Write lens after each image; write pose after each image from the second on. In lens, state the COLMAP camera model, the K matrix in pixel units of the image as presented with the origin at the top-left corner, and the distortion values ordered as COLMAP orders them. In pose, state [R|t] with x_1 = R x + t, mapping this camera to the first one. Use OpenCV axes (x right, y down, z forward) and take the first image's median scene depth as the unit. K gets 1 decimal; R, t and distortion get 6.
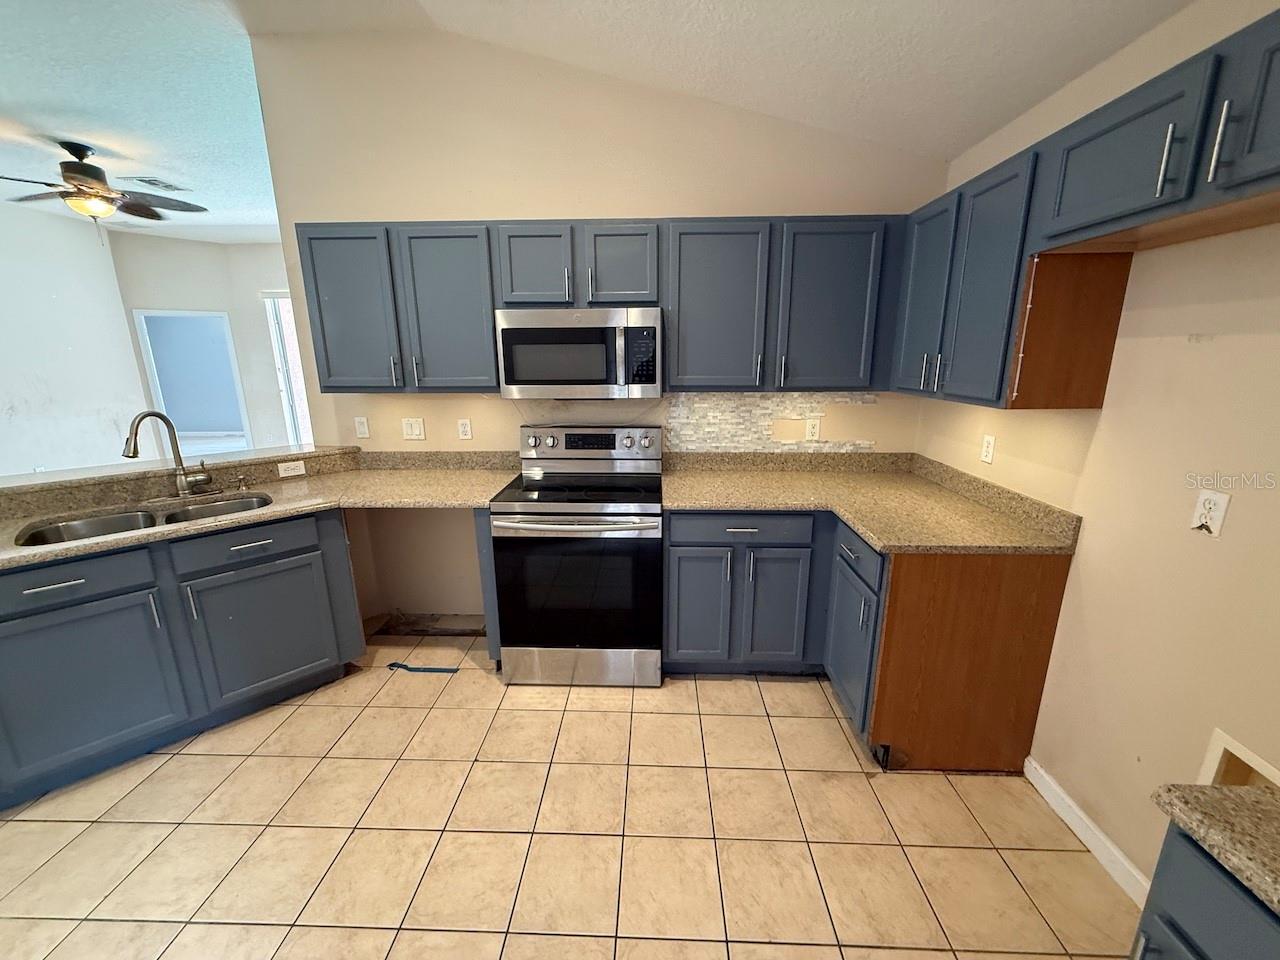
lens RADIAL K [[510.5, 0, 639.9], [0, 510.5, 480.4], [0, 0, 1]] dist [-0.000214, 0.000561]
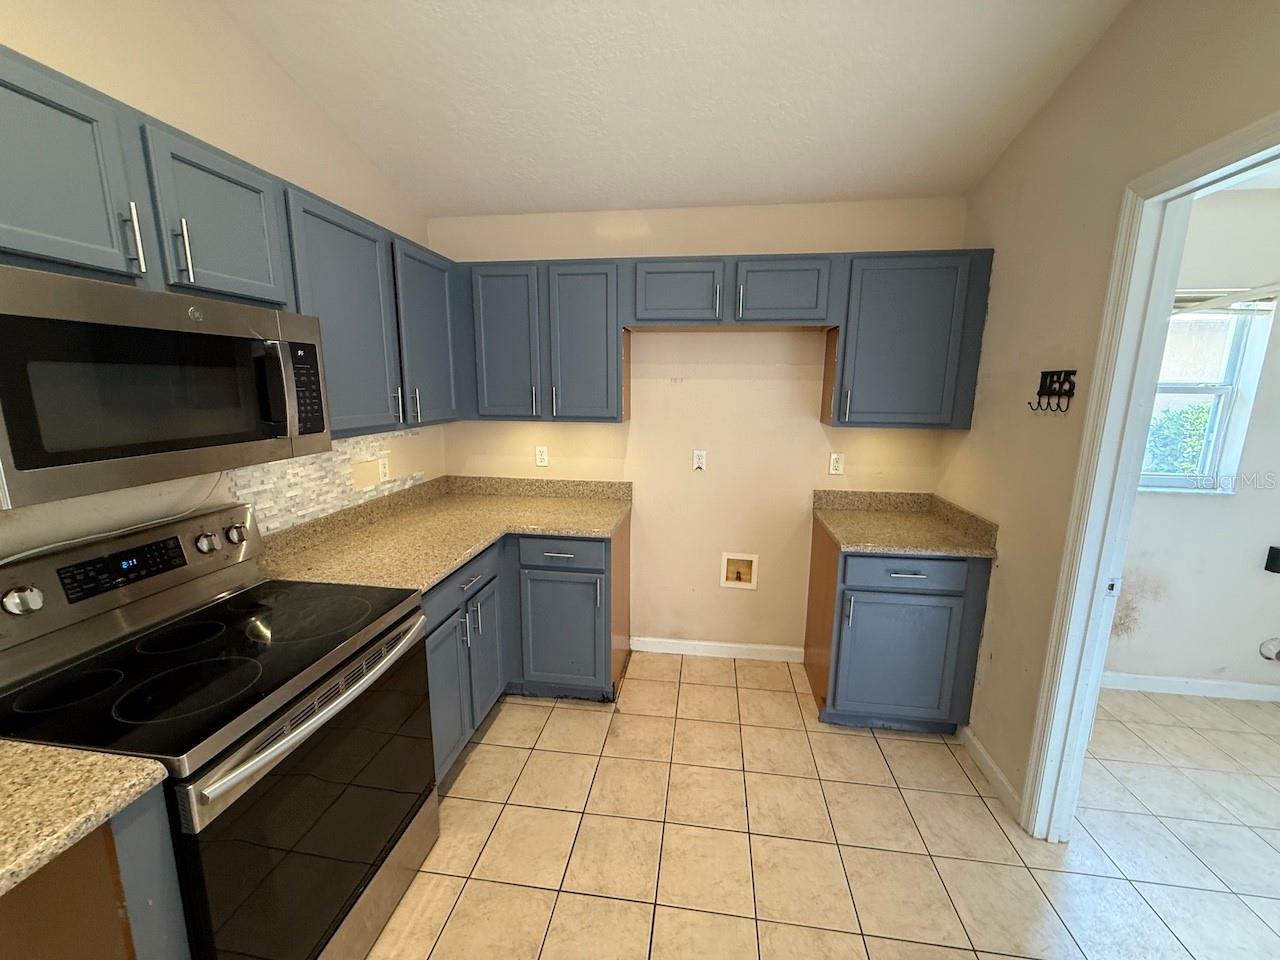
lens RADIAL K [[510.5, 0, 638.5], [0, 510.5, 478.2], [0, 0, 1]] dist [-0.000214, 0.000561]
pose [[0.105183, -0.173697, 0.979166, -0.571930], [0.230495, 0.962073, 0.145905, -0.132077], [-0.967372, 0.210346, 0.141230, 0.523839]]
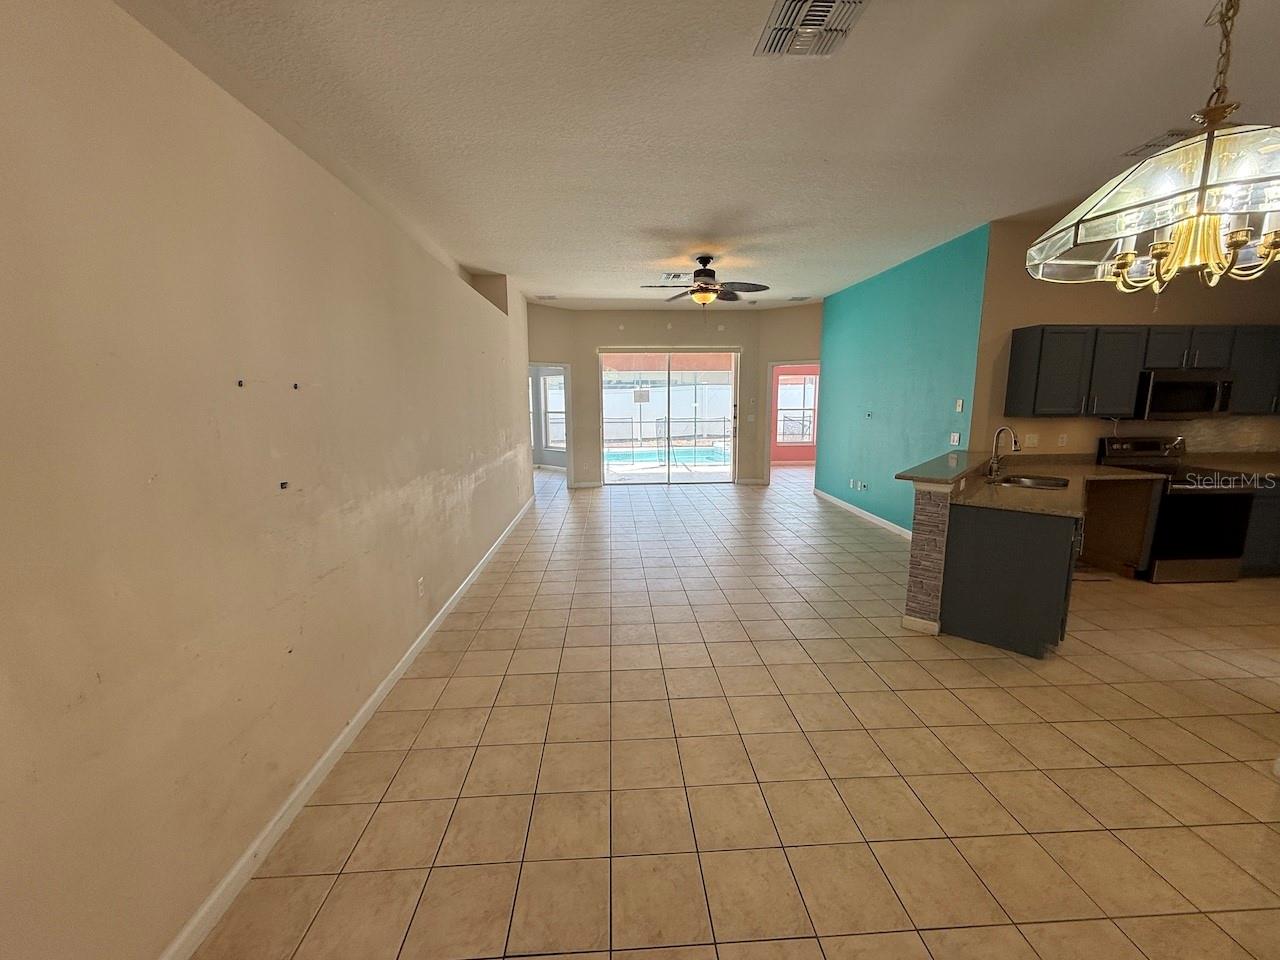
lens RADIAL K [[510.5, 0, 645.1], [0, 510.5, 480.0], [0, 0, 1]] dist [-0.000214, 0.000561]
pose [[0.996266, -0.014419, 0.085121, -2.179243], [0.020863, 0.996942, -0.075304, 0.148351], [-0.083775, 0.076799, 0.993521, -0.615932]]
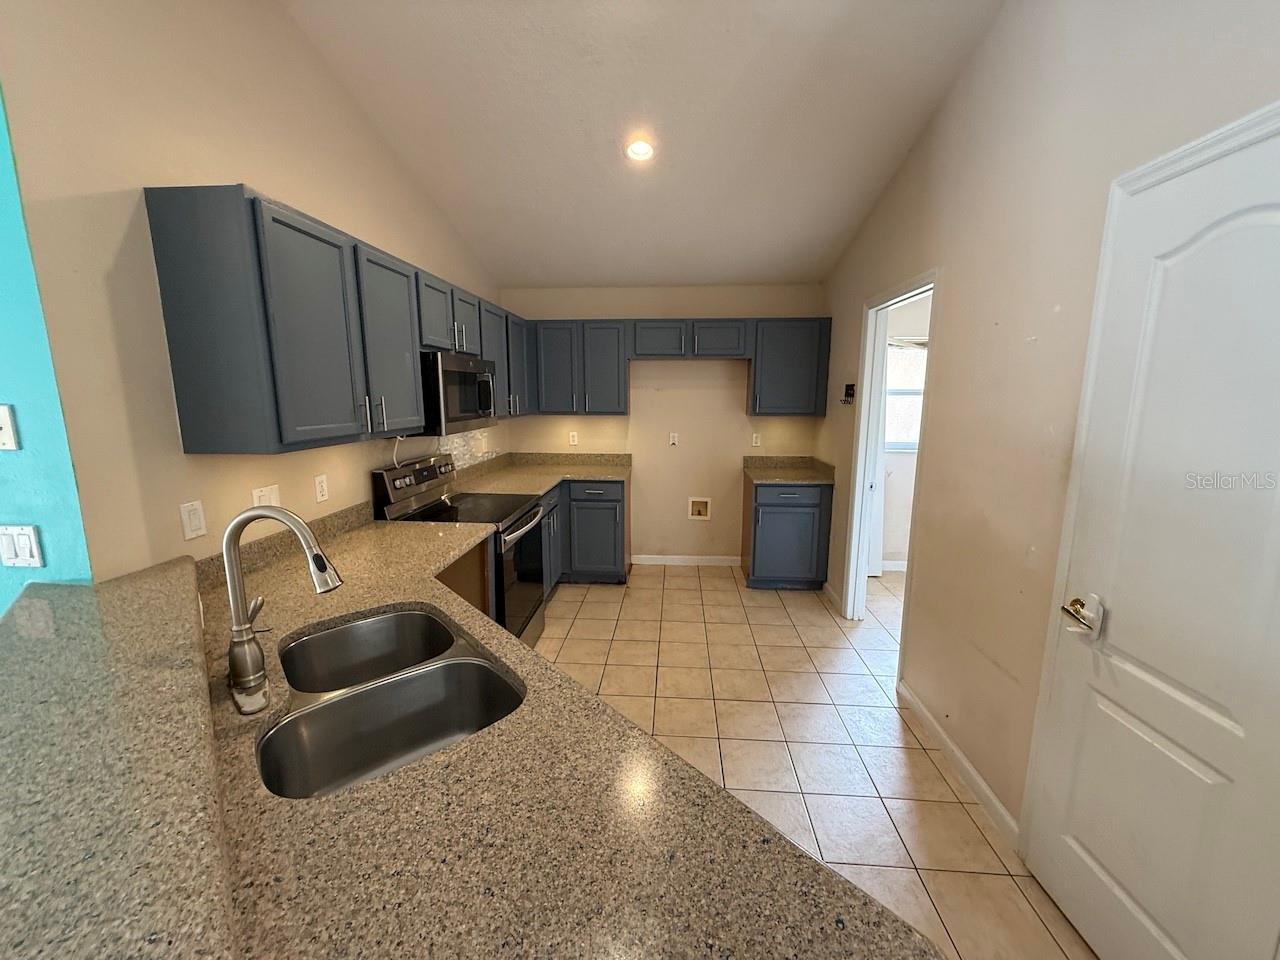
lens RADIAL K [[510.5, 0, 644.9], [0, 510.5, 477.0], [0, 0, 1]] dist [-0.000214, 0.000561]
pose [[0.028070, -0.158282, 0.986995, -1.300538], [0.237549, 0.960154, 0.147222, -0.136553], [-0.970970, 0.230328, 0.064551, 0.559711]]
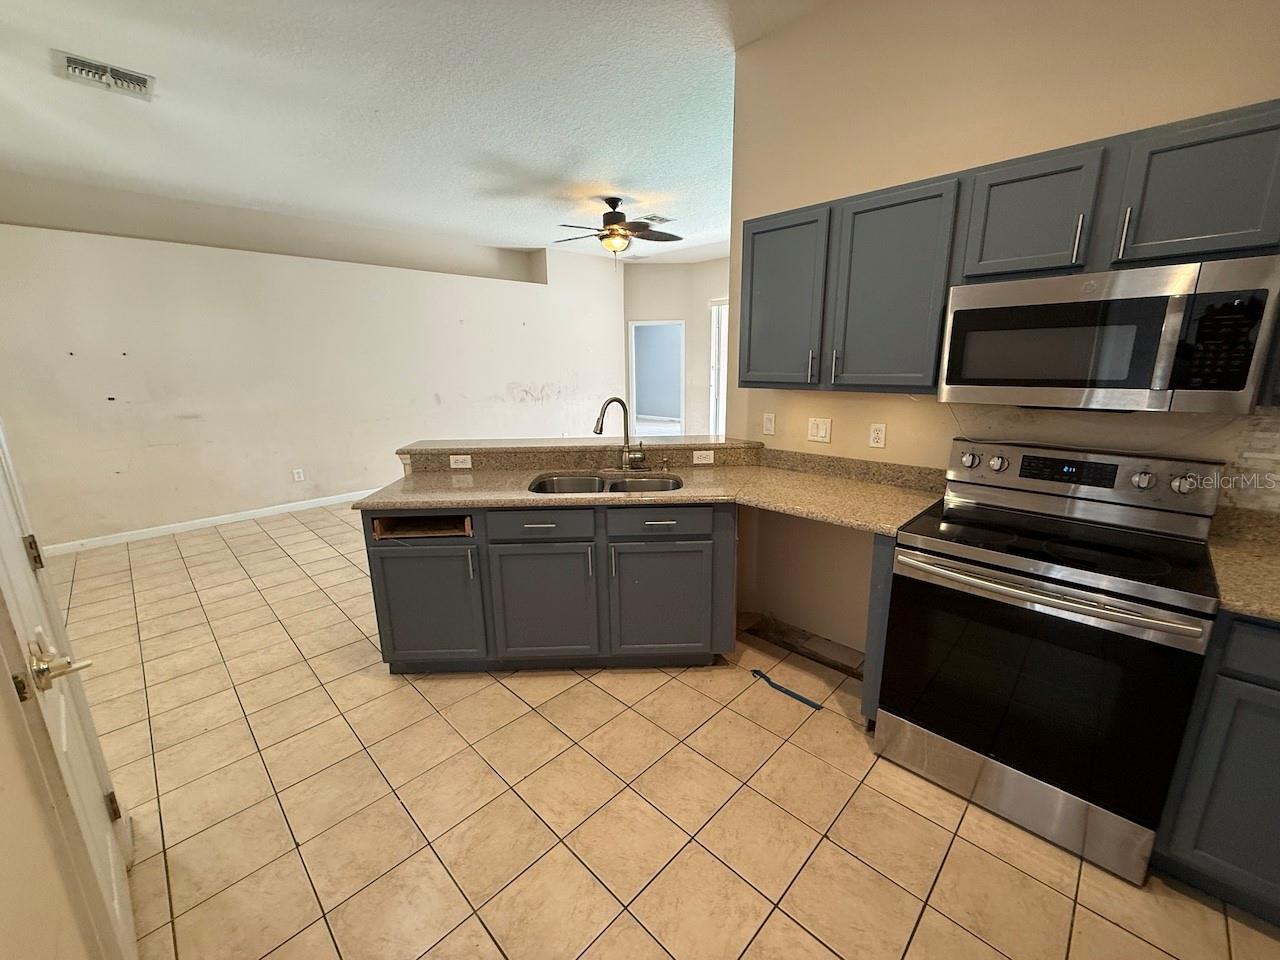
lens RADIAL K [[510.5, 0, 640.2], [0, 510.5, 480.9], [0, 0, 1]] dist [-0.000214, 0.000561]
pose [[0.734245, 0.153096, -0.661397, -0.070165], [-0.152804, 0.986511, 0.058718, -0.018090], [0.661465, 0.057951, 0.747734, 0.126589]]
